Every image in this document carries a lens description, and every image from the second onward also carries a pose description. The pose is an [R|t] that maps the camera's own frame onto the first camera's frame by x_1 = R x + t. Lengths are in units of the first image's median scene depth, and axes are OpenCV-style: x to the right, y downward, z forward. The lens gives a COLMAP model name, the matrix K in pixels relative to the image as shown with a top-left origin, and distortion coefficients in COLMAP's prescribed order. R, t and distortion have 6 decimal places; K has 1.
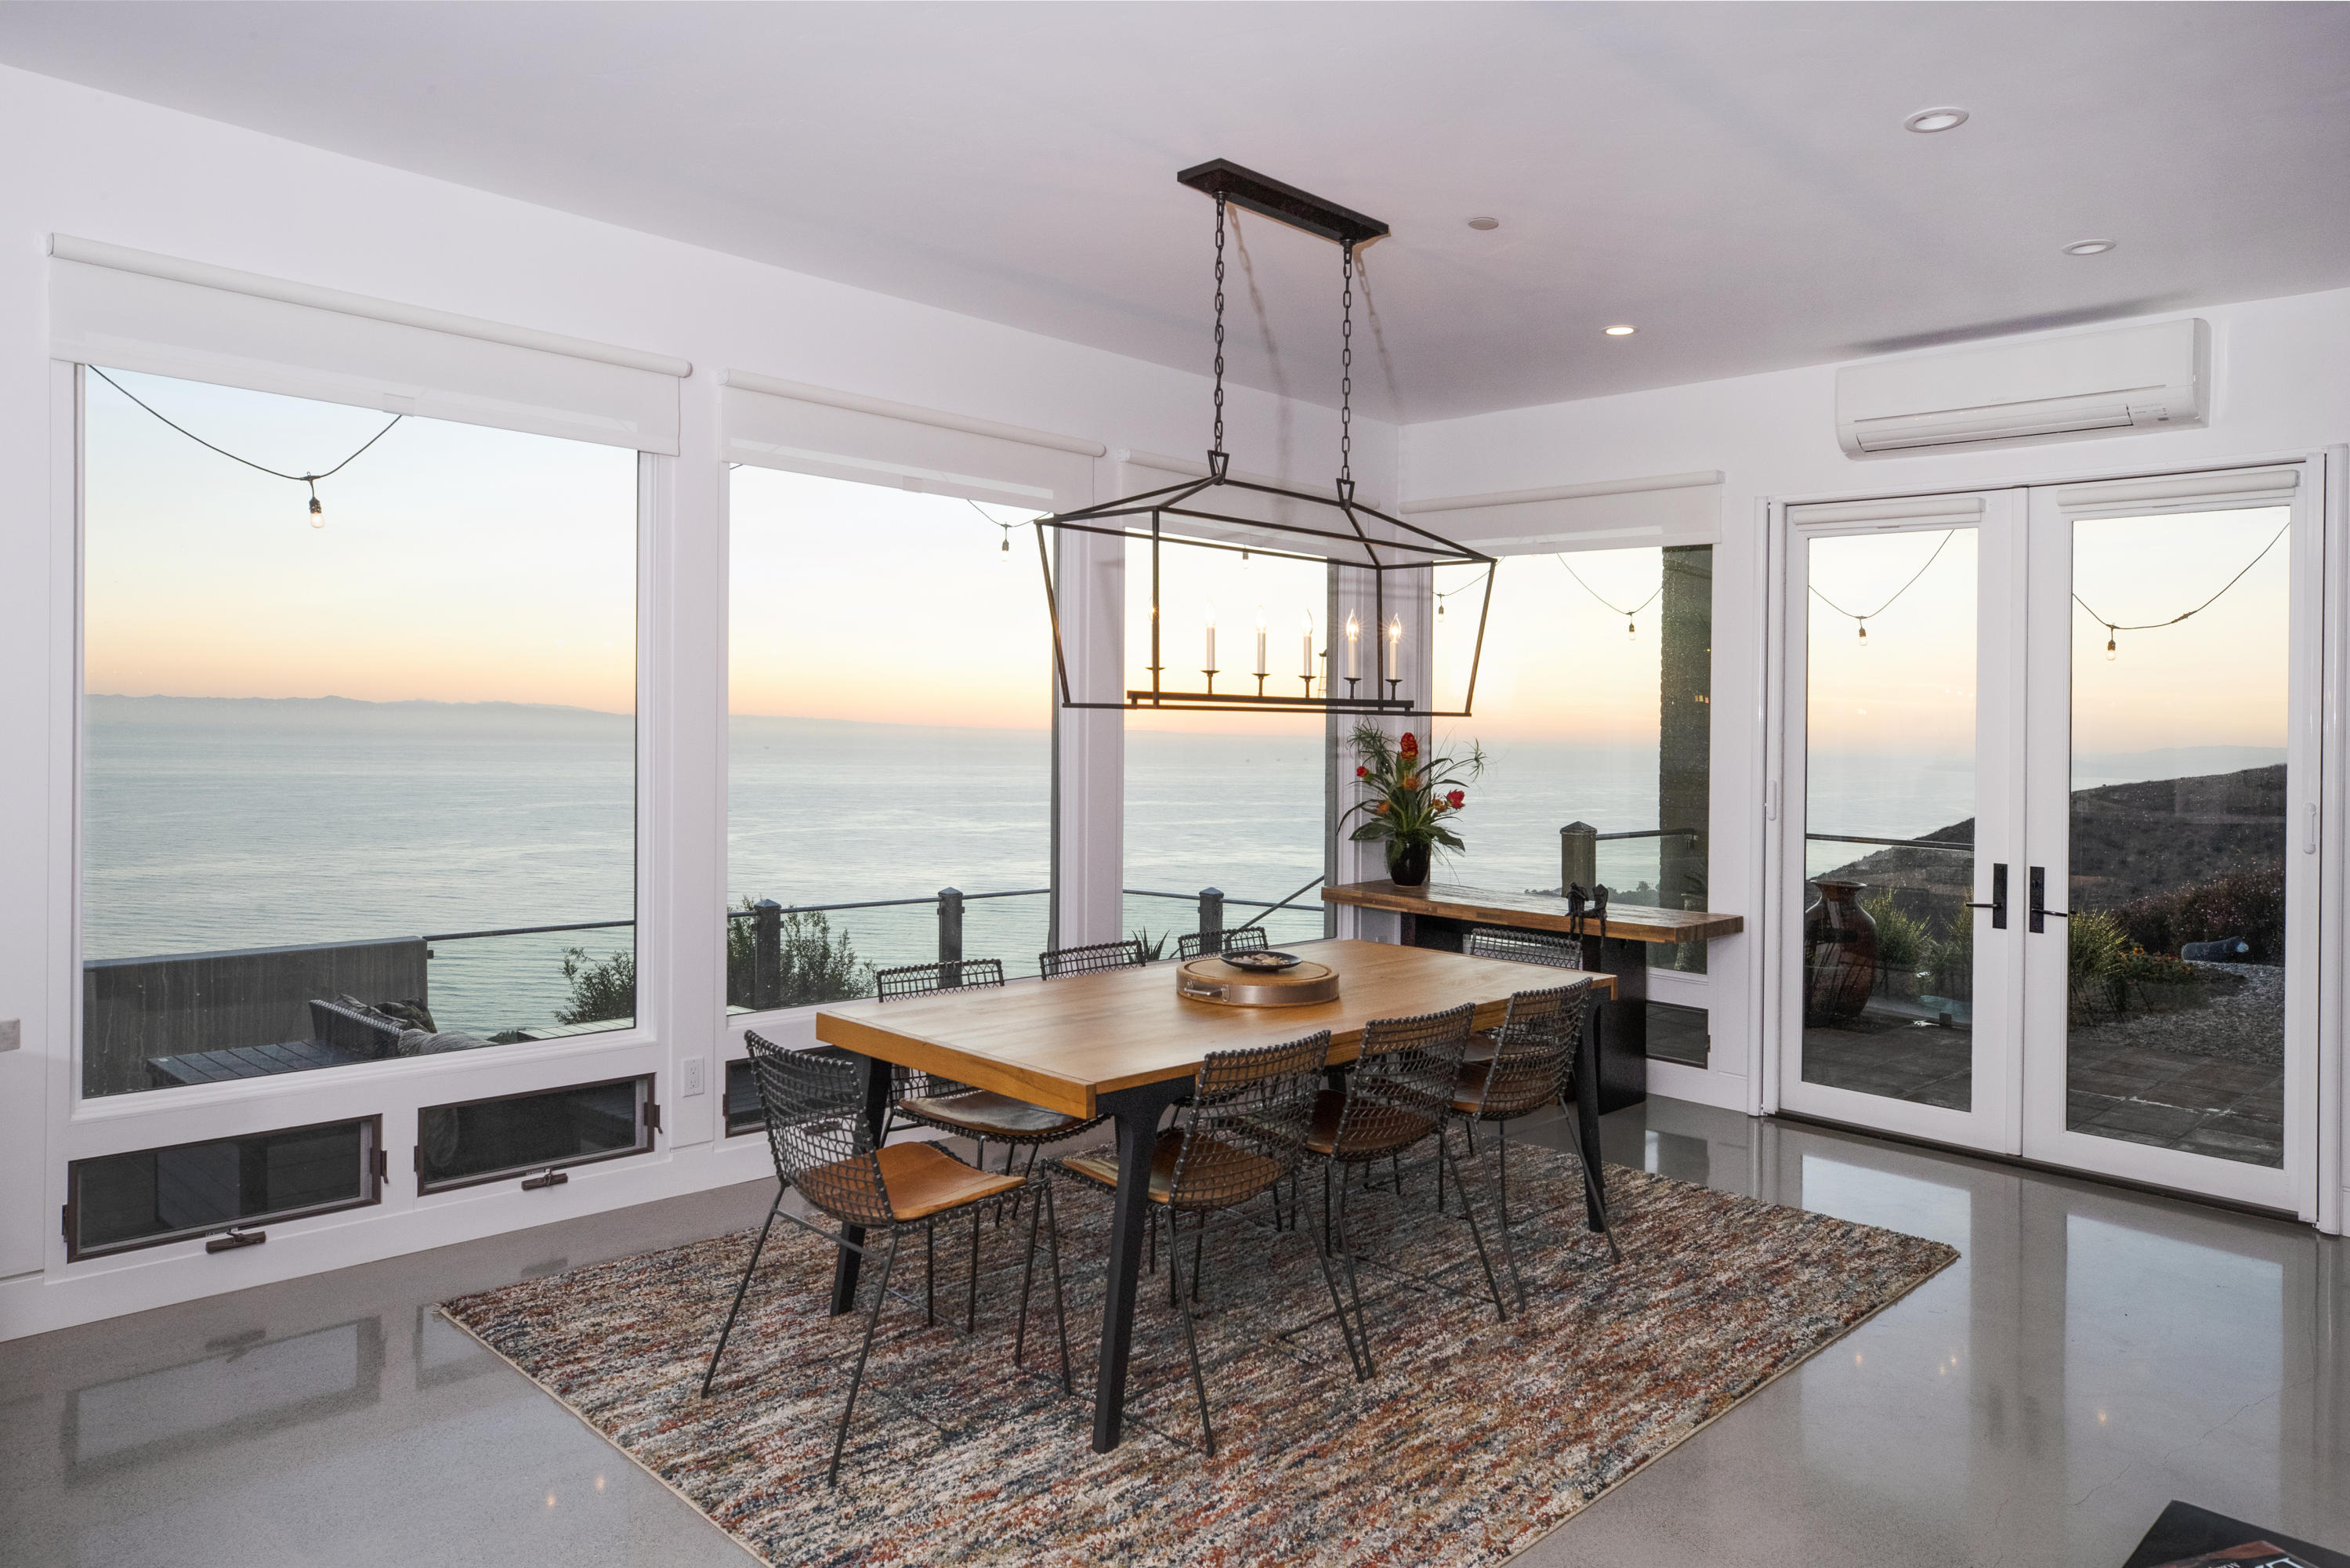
lens RADIAL K [[1555.0, 0, 1175.0], [0, 1555.0, 784.0], [0, 0, 1]] dist [0.002893, 0.002309]
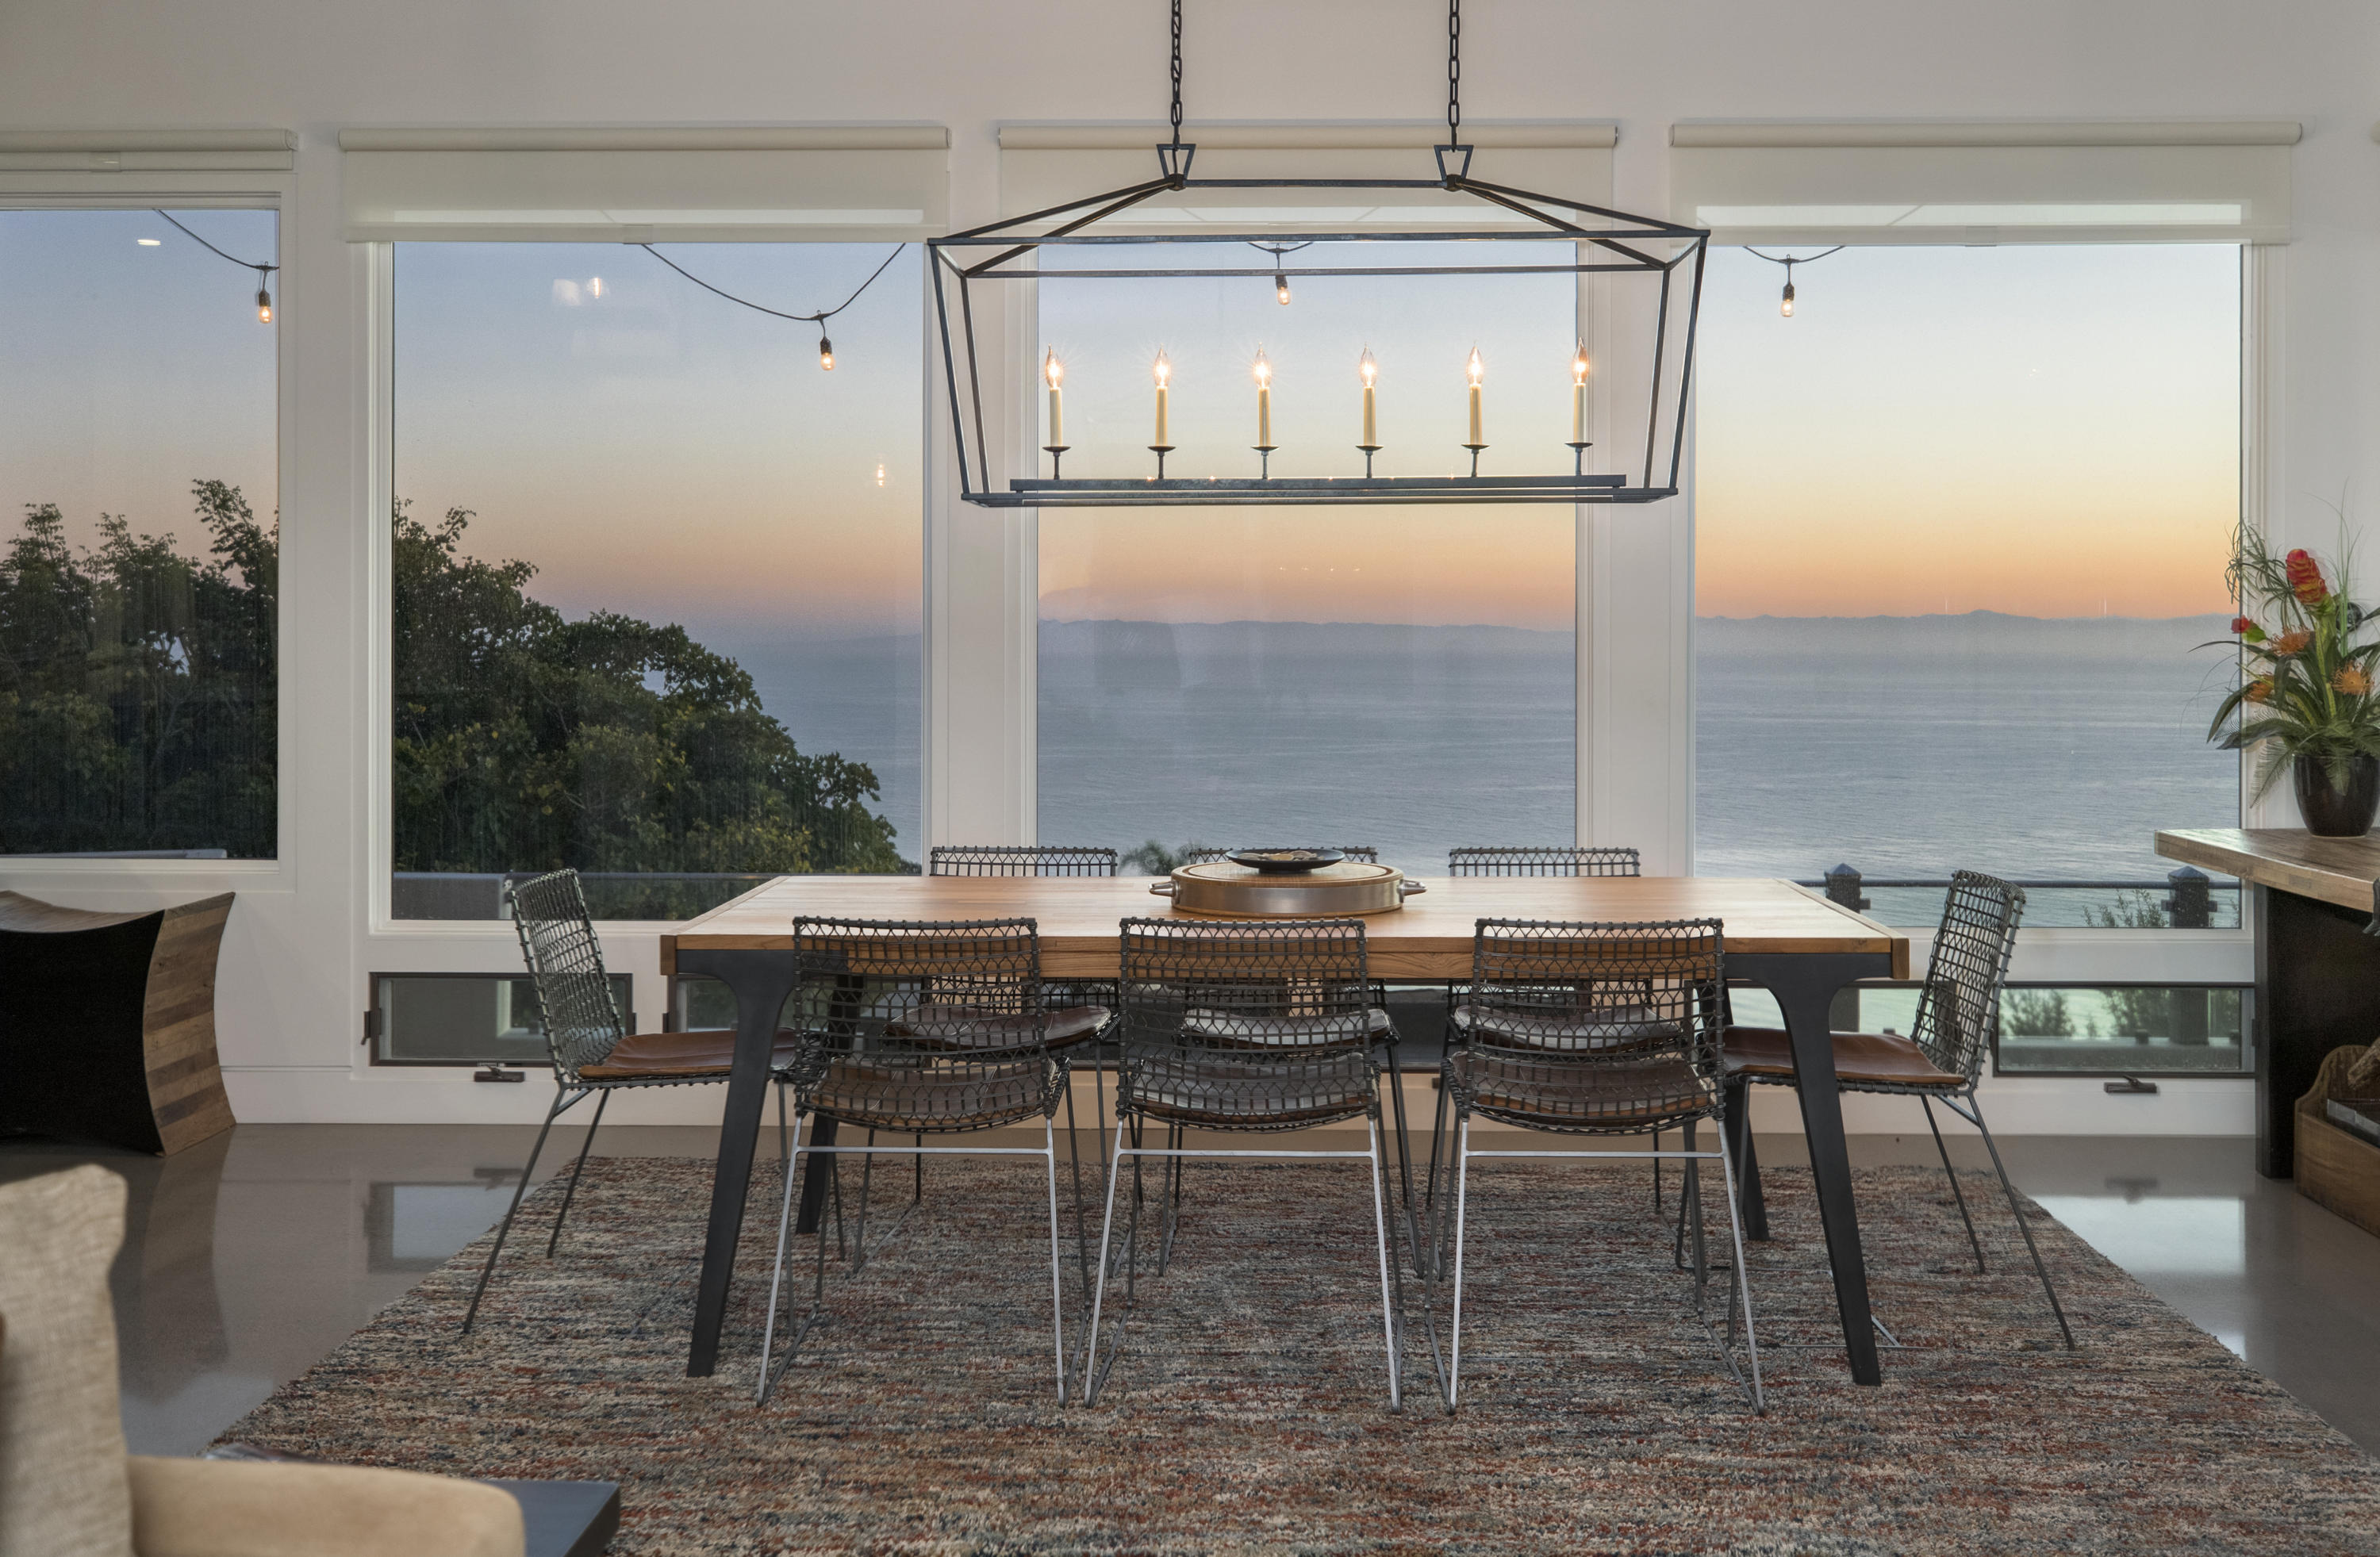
lens RADIAL K [[2442.1, 0, 1190.0], [0, 2442.1, 778.5], [0, 0, 1]] dist [-0.008792, -0.006224]
pose [[0.688163, 0.022451, -0.725208, 0.871502], [-0.010957, 0.999729, 0.020553, 0.059285], [0.725473, -0.006198, 0.688223, 0.222323]]
